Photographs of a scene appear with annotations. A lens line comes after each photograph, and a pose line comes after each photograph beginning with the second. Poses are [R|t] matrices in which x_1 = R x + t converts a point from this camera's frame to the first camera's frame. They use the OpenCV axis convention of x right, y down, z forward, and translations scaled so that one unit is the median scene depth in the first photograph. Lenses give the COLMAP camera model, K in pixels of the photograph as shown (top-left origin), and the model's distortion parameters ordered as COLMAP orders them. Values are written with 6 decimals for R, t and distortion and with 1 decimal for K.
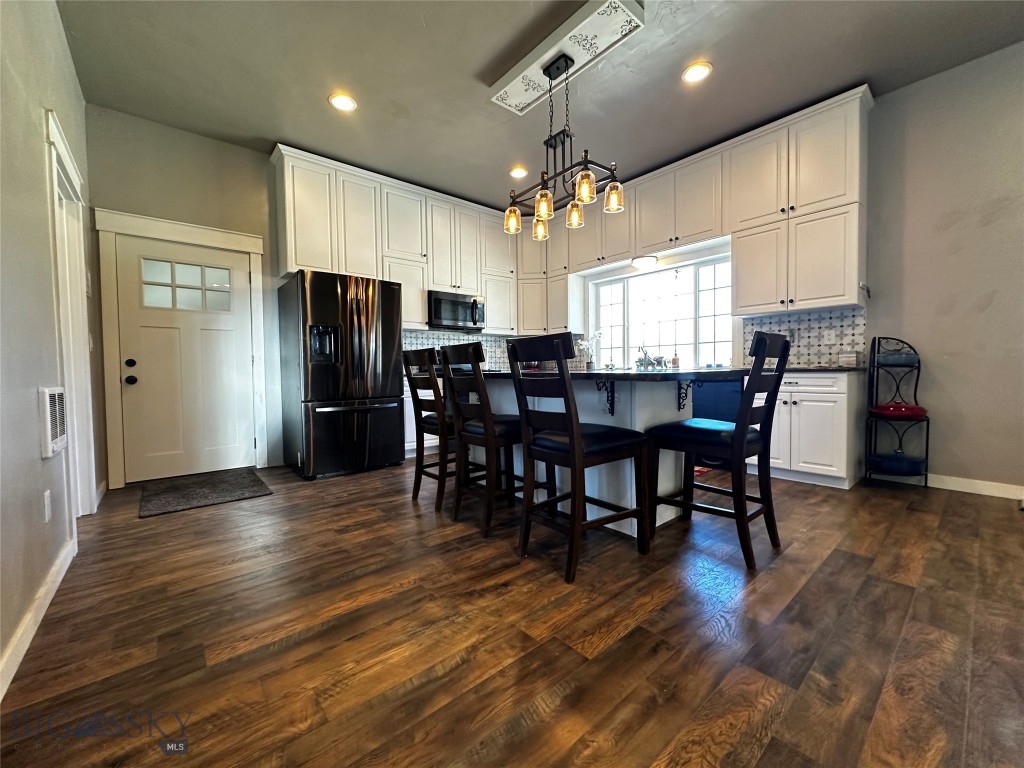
lens RADIAL K [[406.8, 0, 512.0], [0, 406.8, 383.3], [0, 0, 1]] dist [-0.001100, 0.000270]
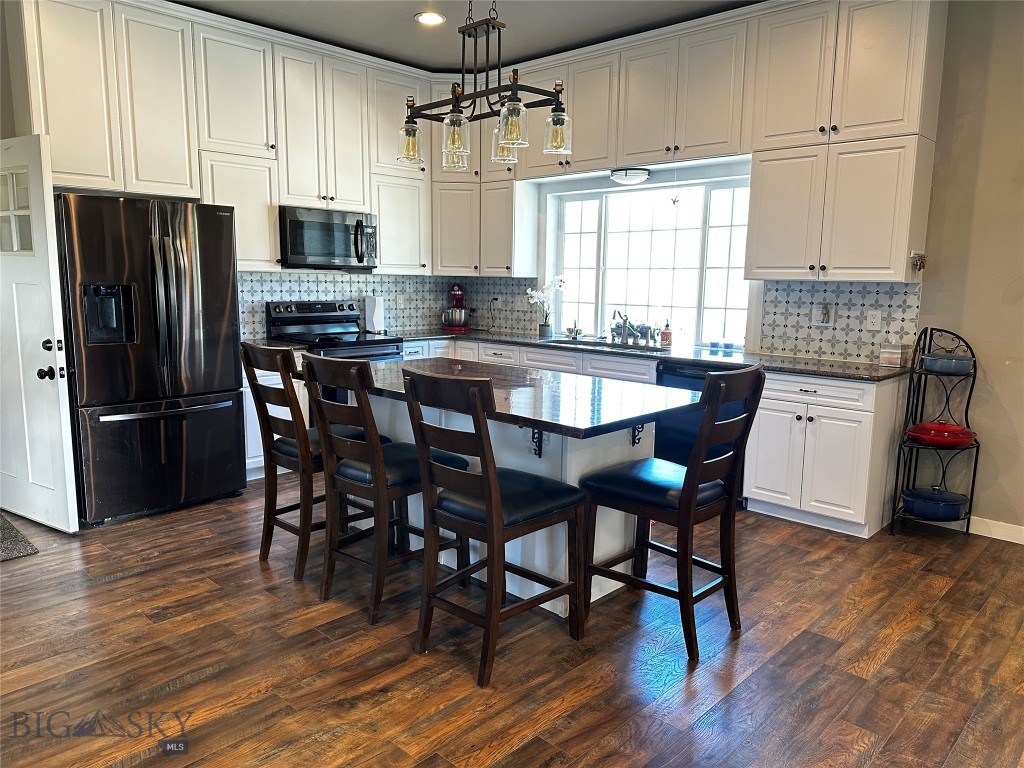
lens RADIAL K [[712.2, 0, 510.4], [0, 712.2, 389.8], [0, 0, 1]] dist [0.064675, -0.083706]
pose [[0.994637, 0.010196, 0.102927, 0.044535], [-0.022429, 0.992712, 0.118402, -0.149154], [-0.100970, -0.120075, 0.987617, -0.196034]]
